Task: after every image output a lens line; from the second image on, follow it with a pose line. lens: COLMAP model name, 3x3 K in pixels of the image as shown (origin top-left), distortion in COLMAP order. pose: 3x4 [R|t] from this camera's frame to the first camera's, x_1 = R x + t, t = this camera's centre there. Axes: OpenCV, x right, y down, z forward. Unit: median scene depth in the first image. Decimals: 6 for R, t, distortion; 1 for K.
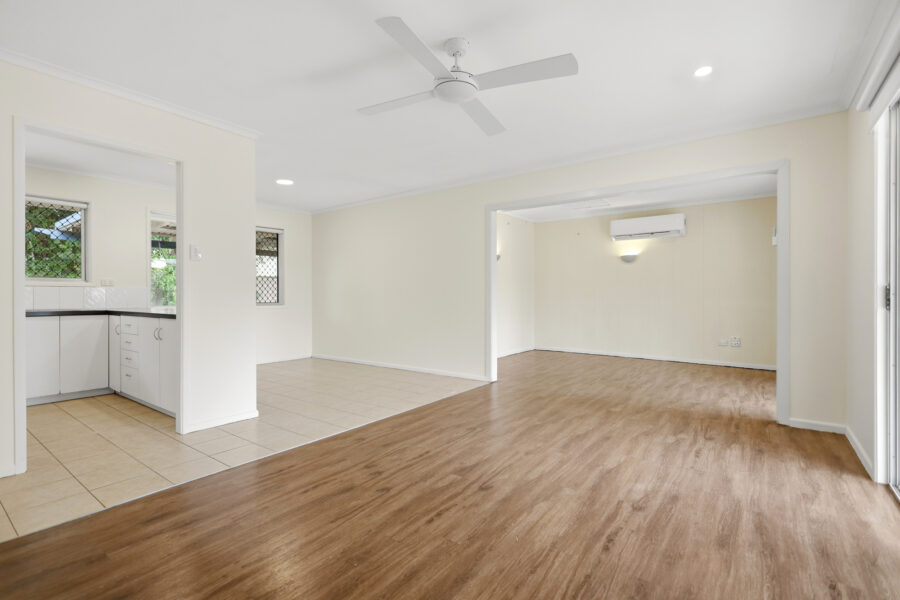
lens RADIAL K [[414.8, 0, 449.3], [0, 414.8, 298.3], [0, 0, 1]] dist [0.000280, -0.001552]
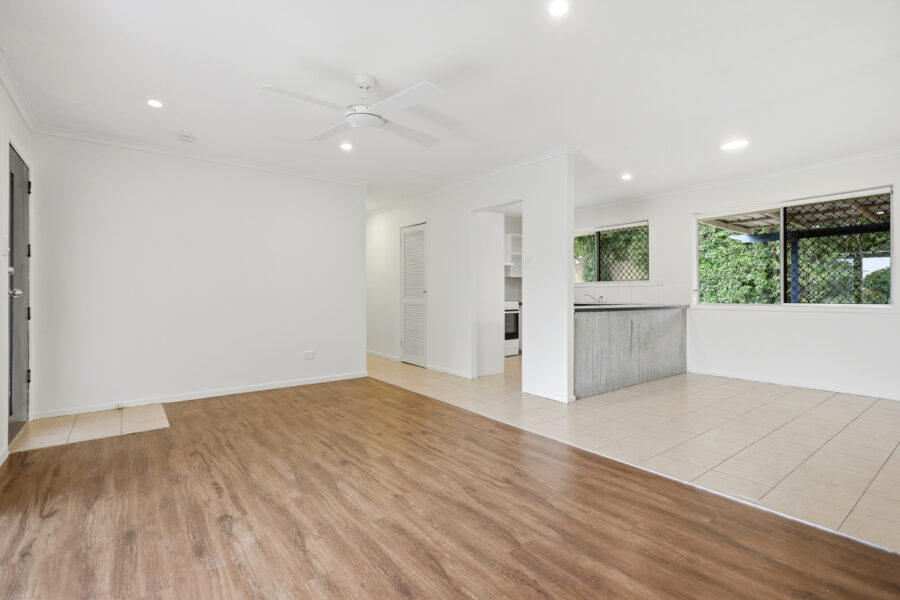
lens RADIAL K [[414.8, 0, 437.6], [0, 414.8, 297.6], [0, 0, 1]] dist [0.000280, -0.001552]
pose [[-0.275373, 0.009180, -0.961294, 1.103386], [-0.004955, 0.999928, 0.010968, -0.009332], [0.961325, 0.007784, -0.275307, 1.552080]]
